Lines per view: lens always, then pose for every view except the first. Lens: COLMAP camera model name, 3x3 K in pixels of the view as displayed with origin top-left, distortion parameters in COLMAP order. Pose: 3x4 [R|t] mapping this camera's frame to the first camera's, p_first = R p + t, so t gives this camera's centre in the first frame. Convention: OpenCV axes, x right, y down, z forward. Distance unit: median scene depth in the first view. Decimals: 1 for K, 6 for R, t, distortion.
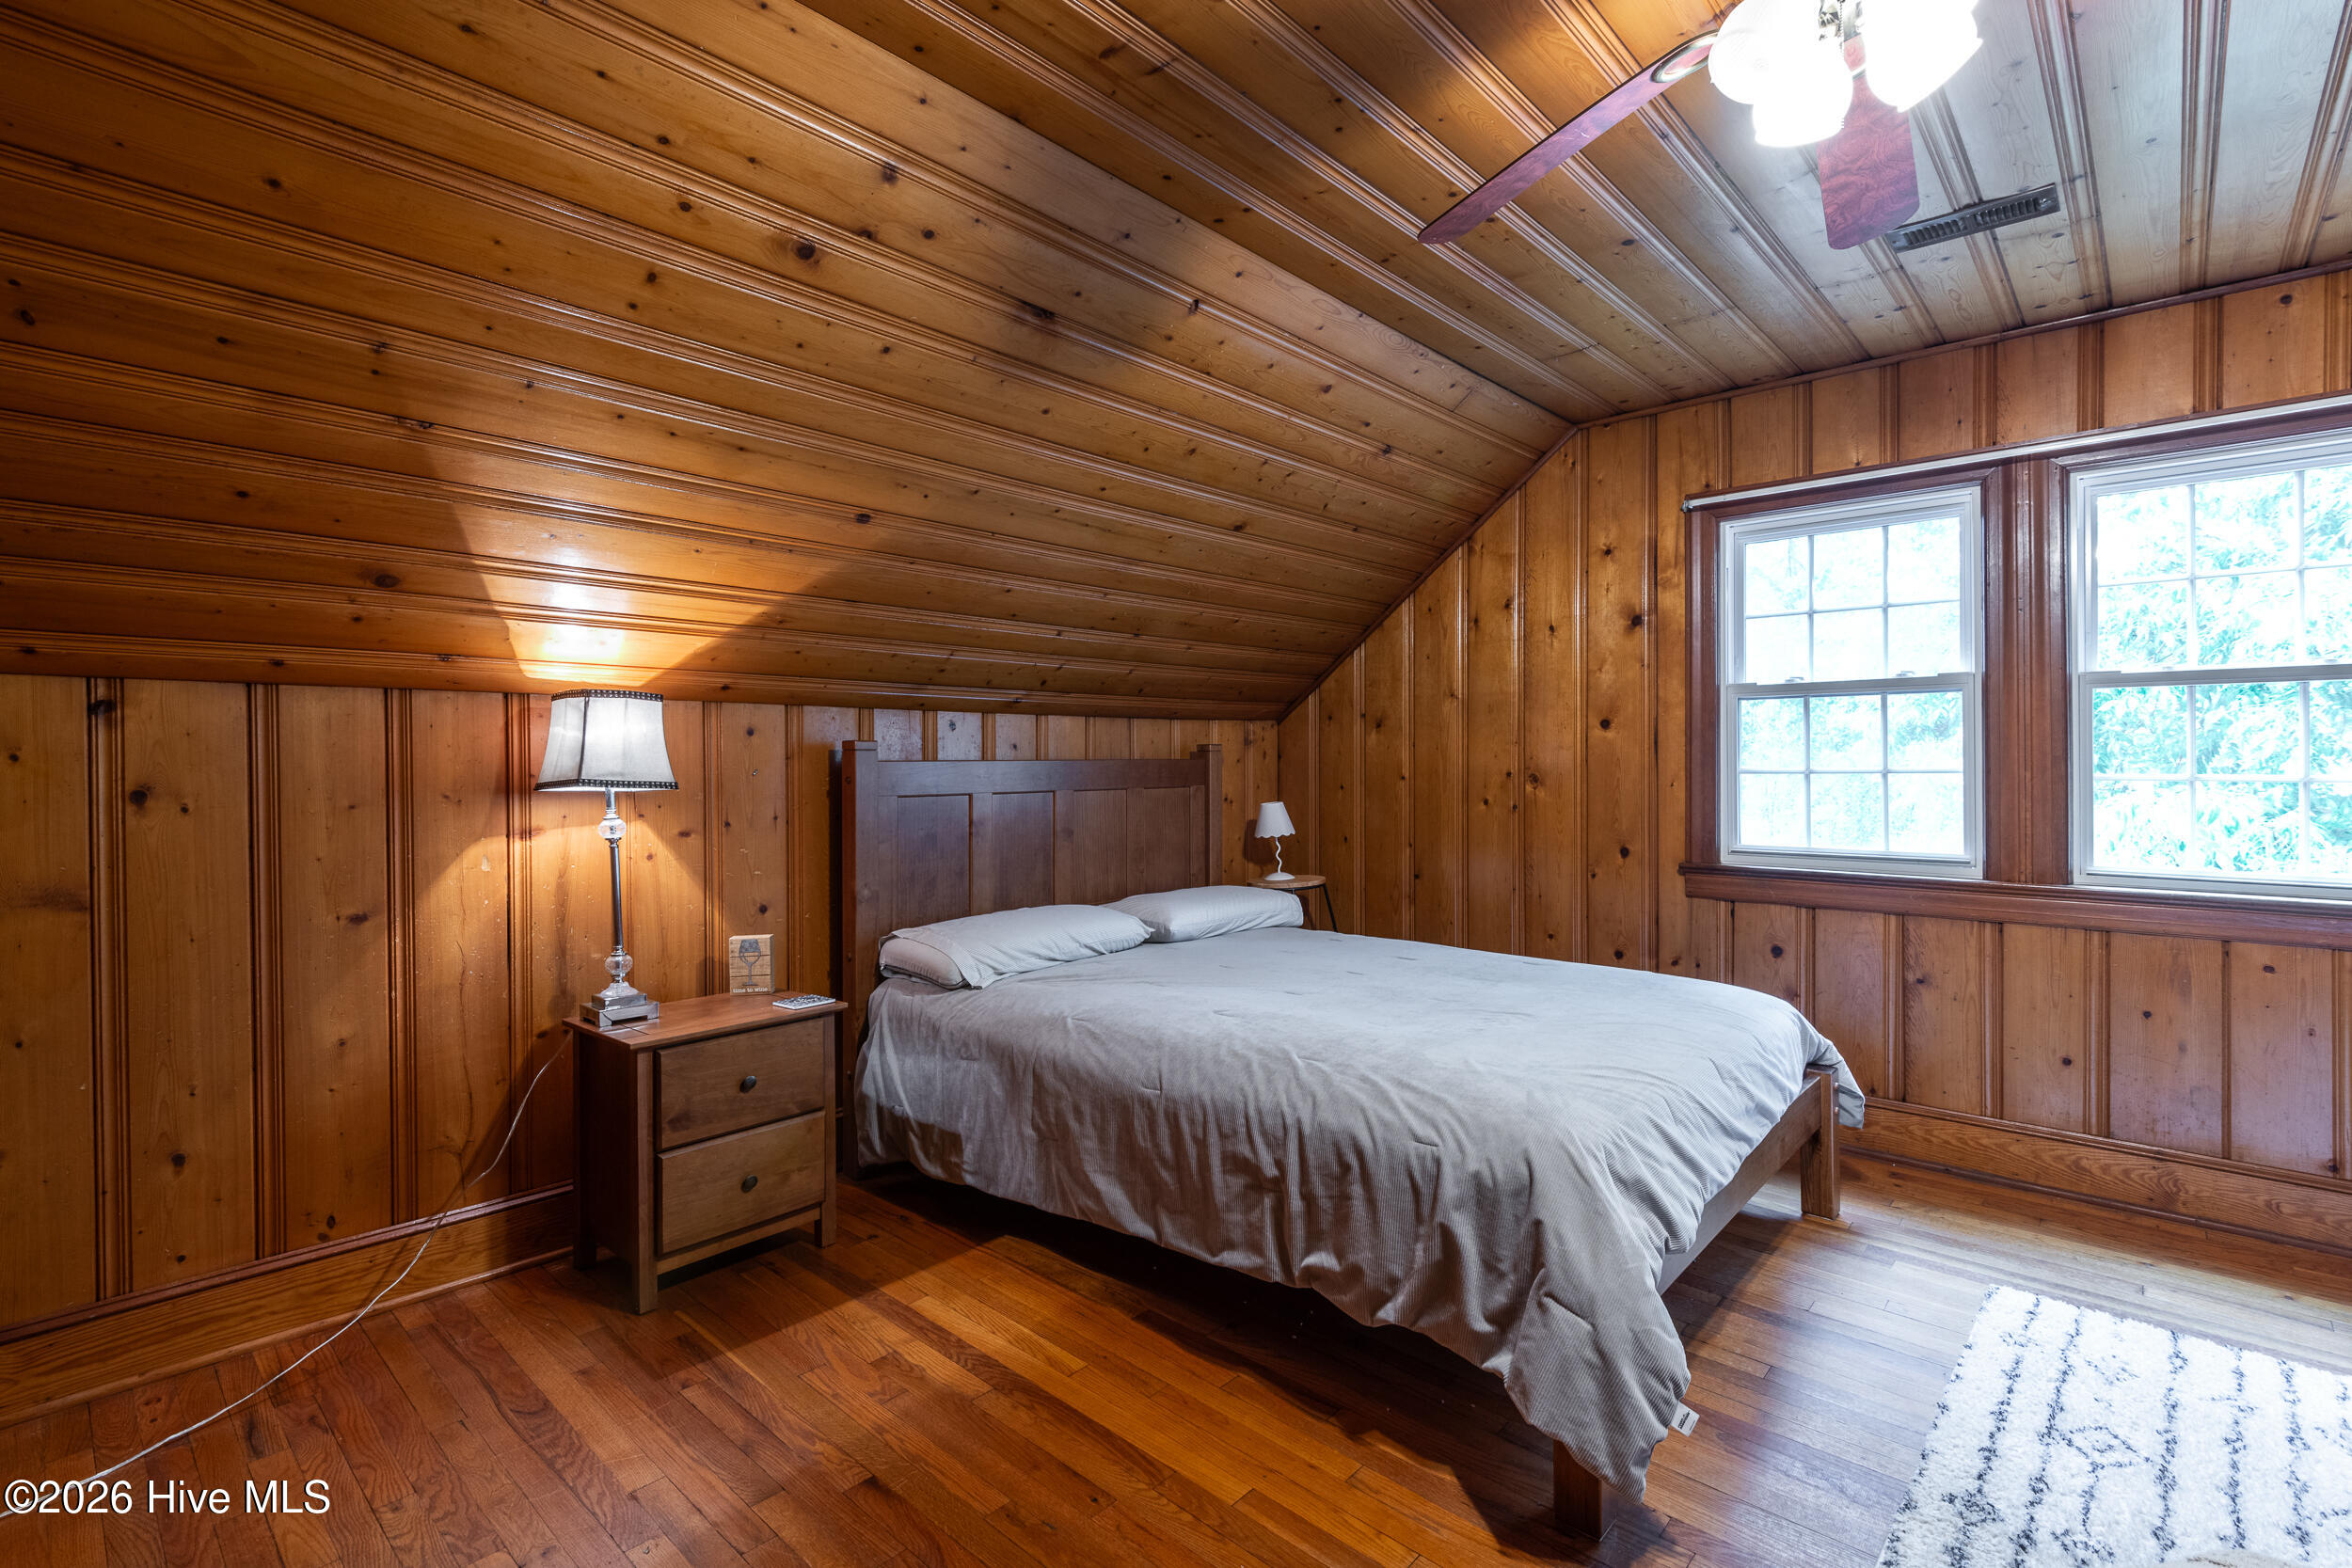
lens RADIAL K [[1087.2, 0, 1175.5], [0, 1087.2, 757.5], [0, 0, 1]] dist [0.009774, -0.000964]
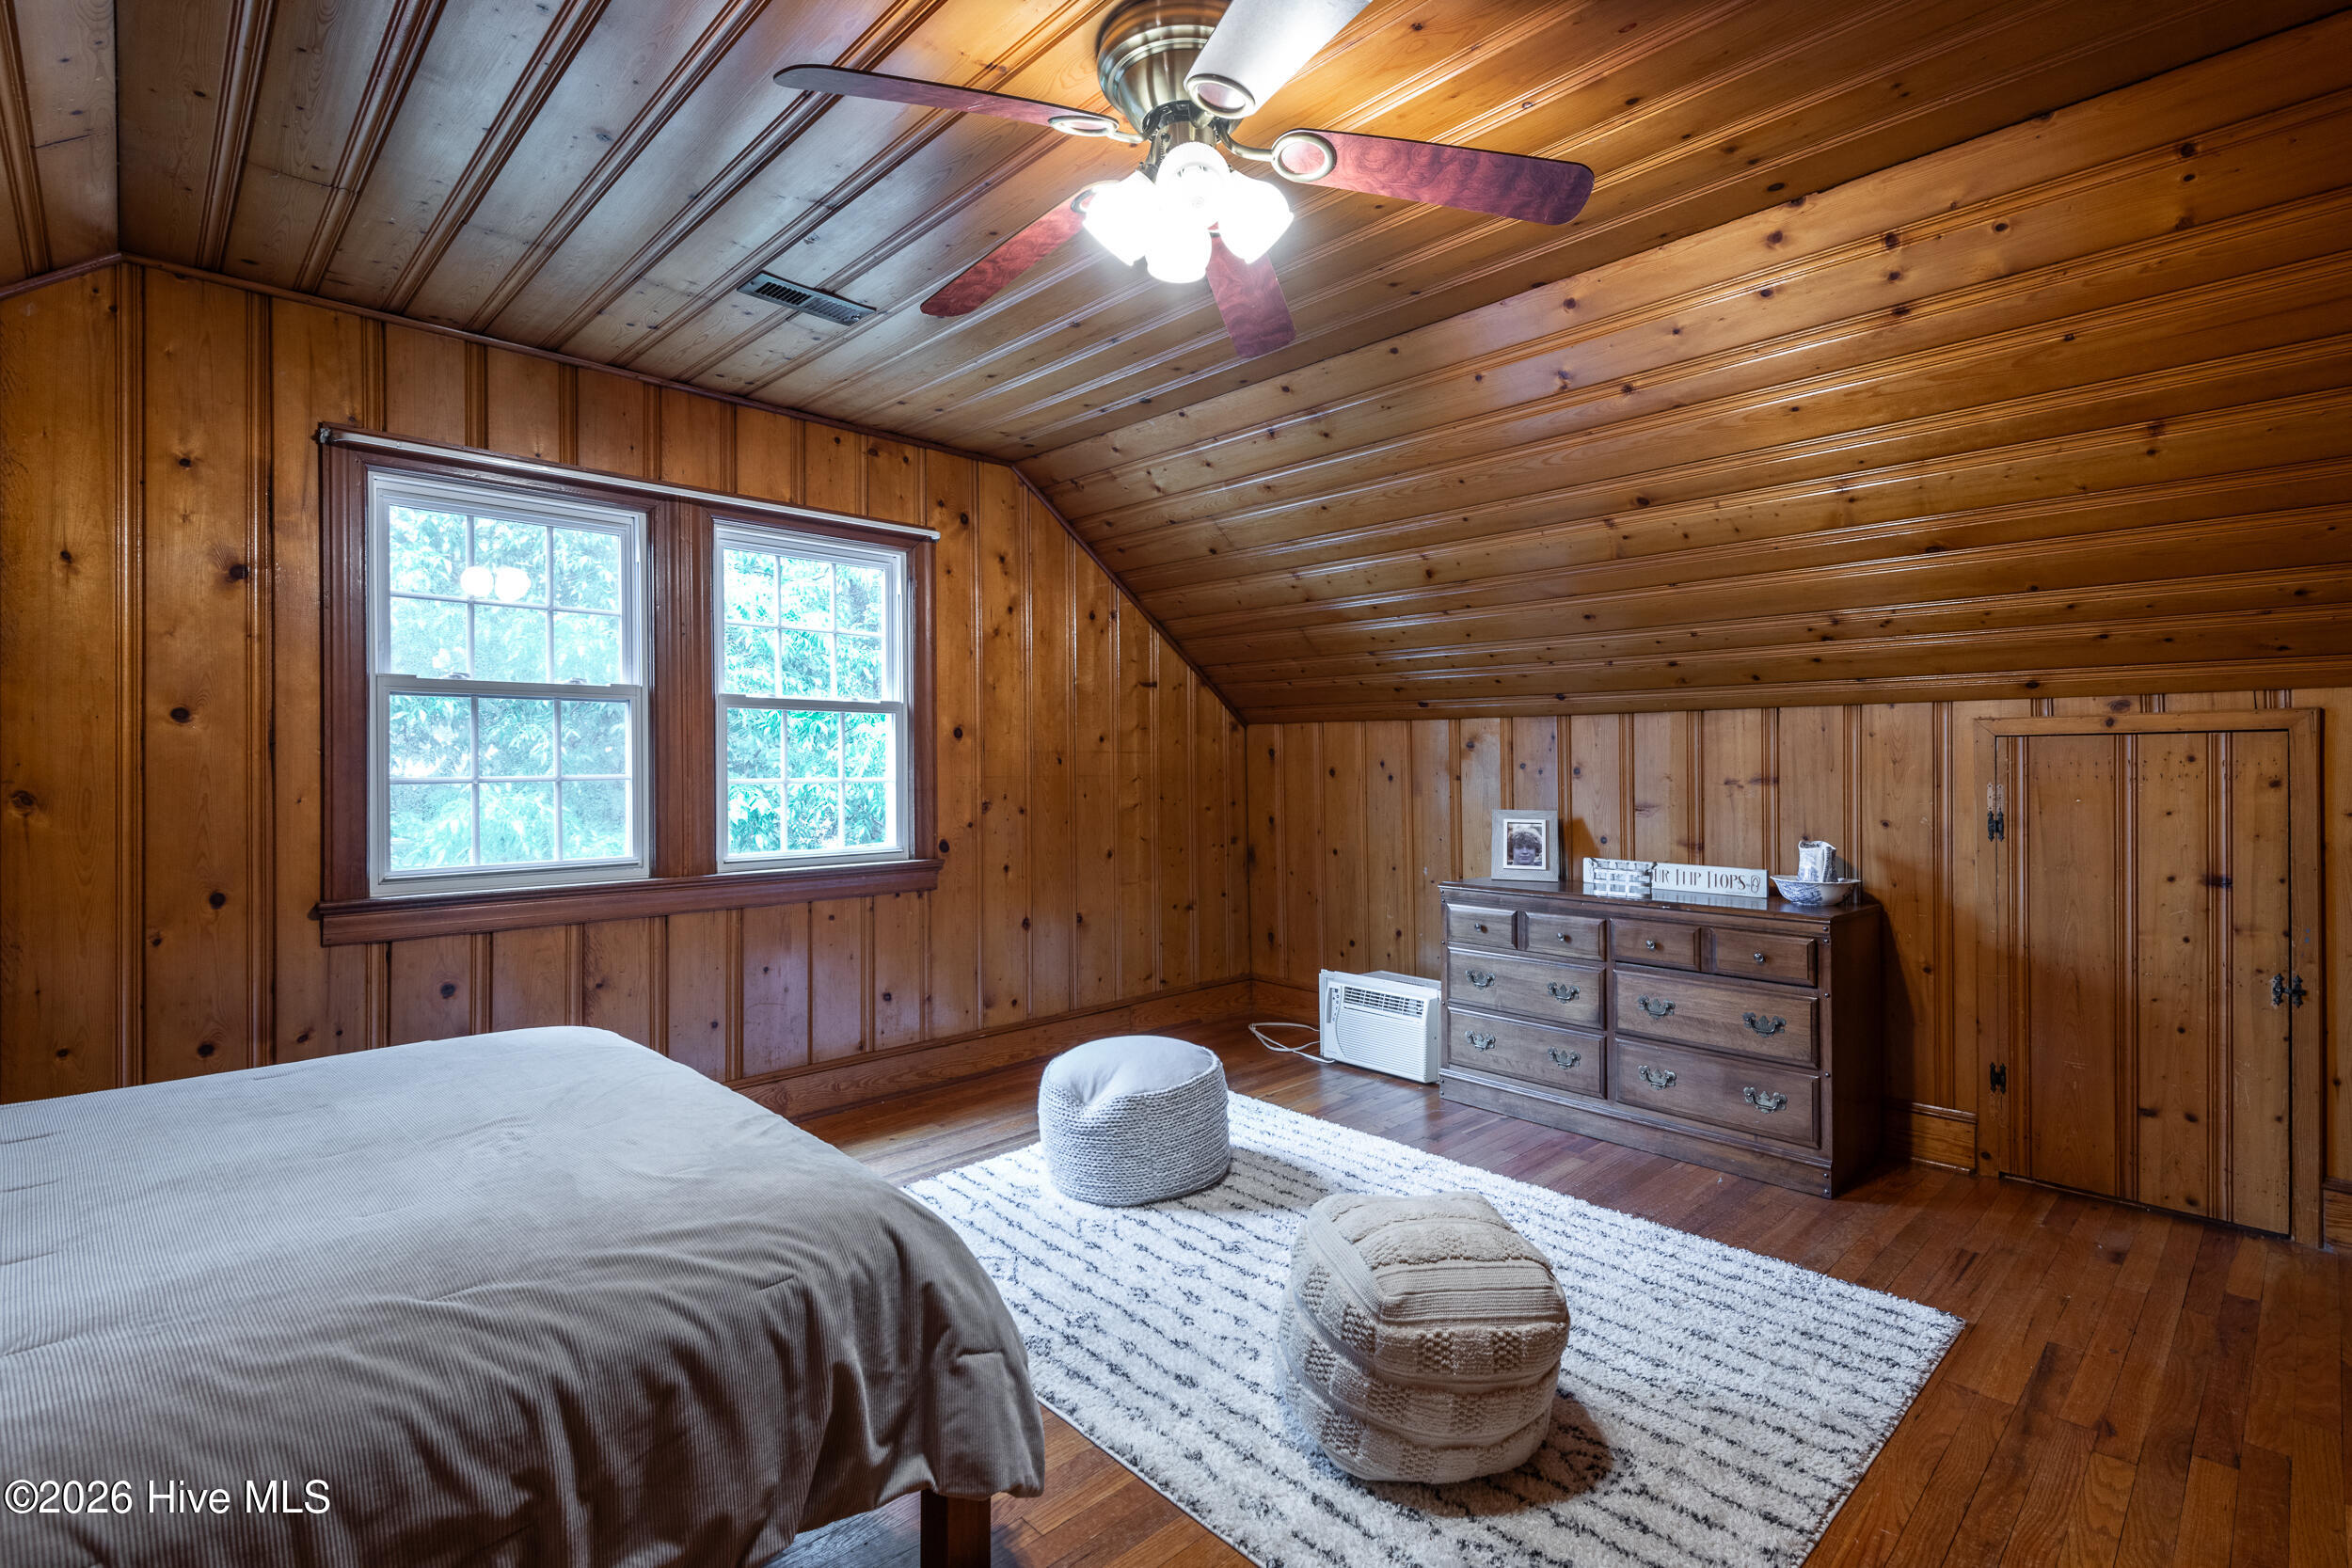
lens RADIAL K [[1087.2, 0, 1175.5], [0, 1087.2, 757.5], [0, 0, 1]] dist [0.009774, -0.000964]
pose [[0.058656, 0.008481, 0.998242, -0.304859], [-0.001187, 0.999964, -0.008426, 0.000892], [-0.998278, -0.000690, 0.058663, 0.416563]]
